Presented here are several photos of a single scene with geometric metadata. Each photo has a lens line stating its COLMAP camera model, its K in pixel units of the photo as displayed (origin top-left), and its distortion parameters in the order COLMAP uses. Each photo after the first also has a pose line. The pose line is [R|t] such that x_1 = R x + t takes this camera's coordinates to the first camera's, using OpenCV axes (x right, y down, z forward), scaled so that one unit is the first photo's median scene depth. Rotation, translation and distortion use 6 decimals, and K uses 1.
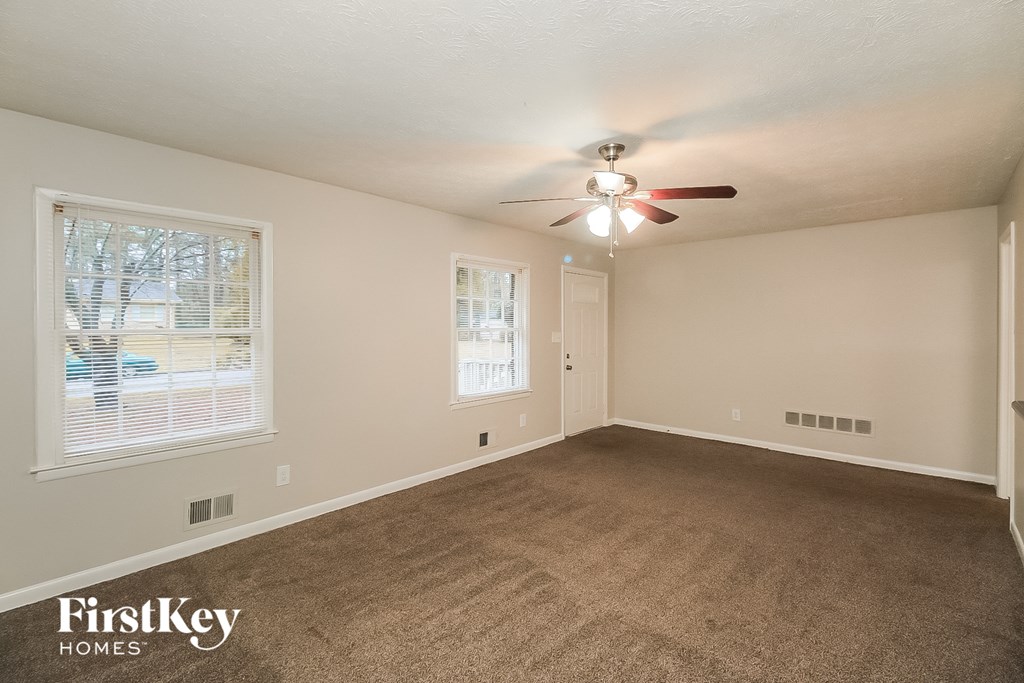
lens RADIAL K [[458.4, 0, 508.6], [0, 458.4, 328.8], [0, 0, 1]] dist [0.014993, -0.000036]
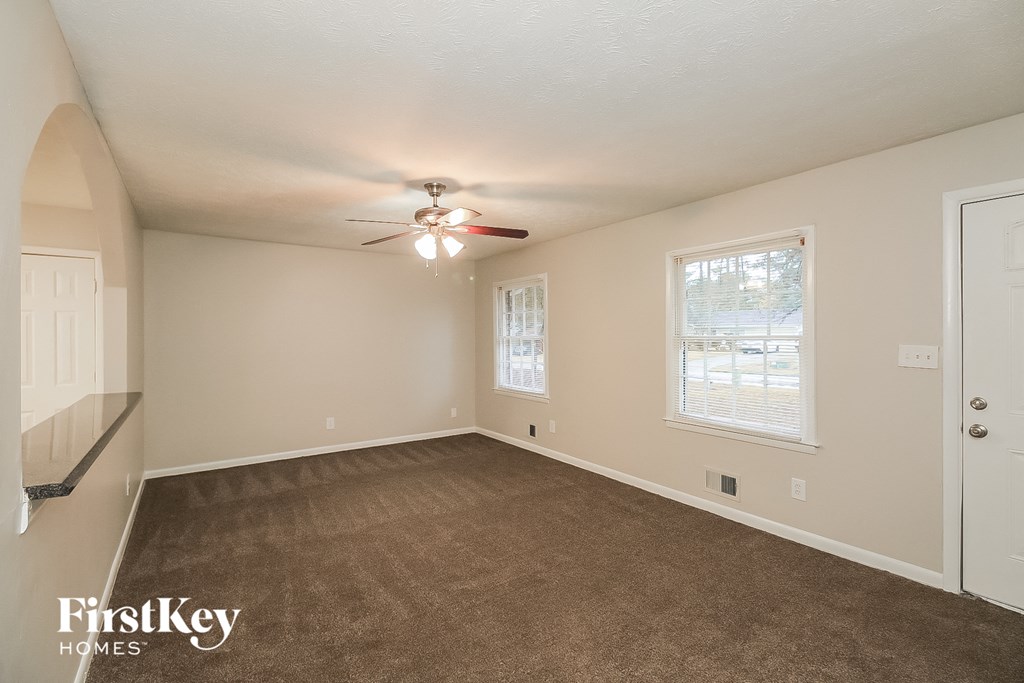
lens RADIAL K [[457.4, 0, 508.5], [0, 457.4, 335.1], [0, 0, 1]] dist [0.000111, 0.000003]
pose [[-0.219506, 0.001034, -0.975611, 0.822051], [0.000527, 0.999999, 0.000941, -0.004647], [0.975611, -0.000307, -0.219506, 0.888778]]
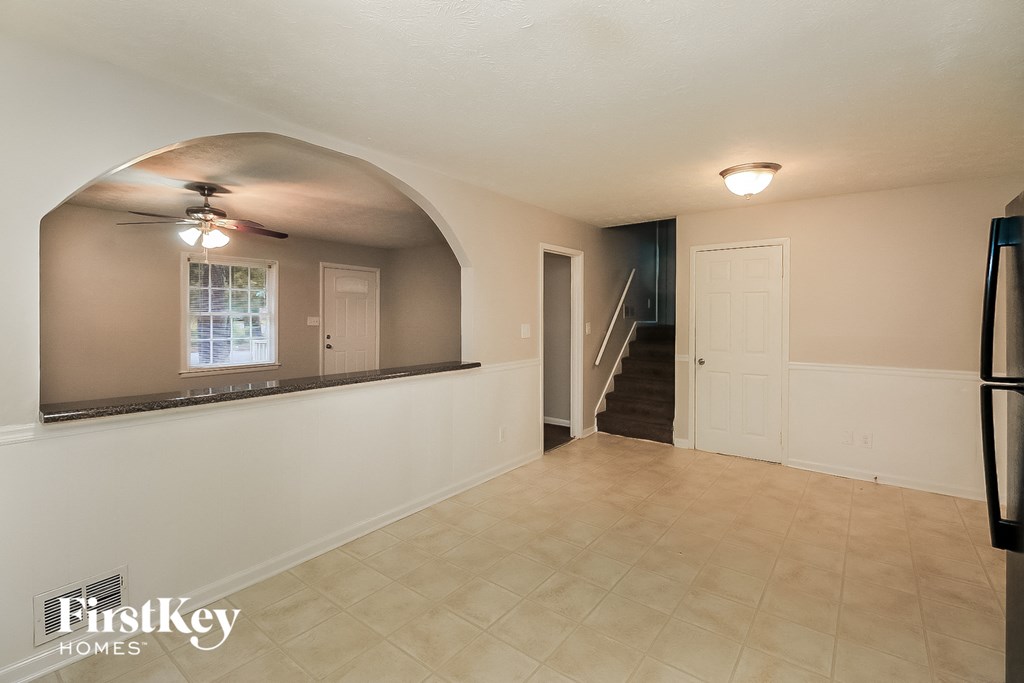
lens RADIAL K [[458.4, 0, 508.6], [0, 458.4, 328.8], [0, 0, 1]] dist [0.014993, -0.000036]
pose [[0.996038, 0.009184, 0.088452, 0.653668], [-0.011896, 0.999474, 0.030175, -0.006156], [-0.088128, -0.031108, 0.995623, -0.334365]]
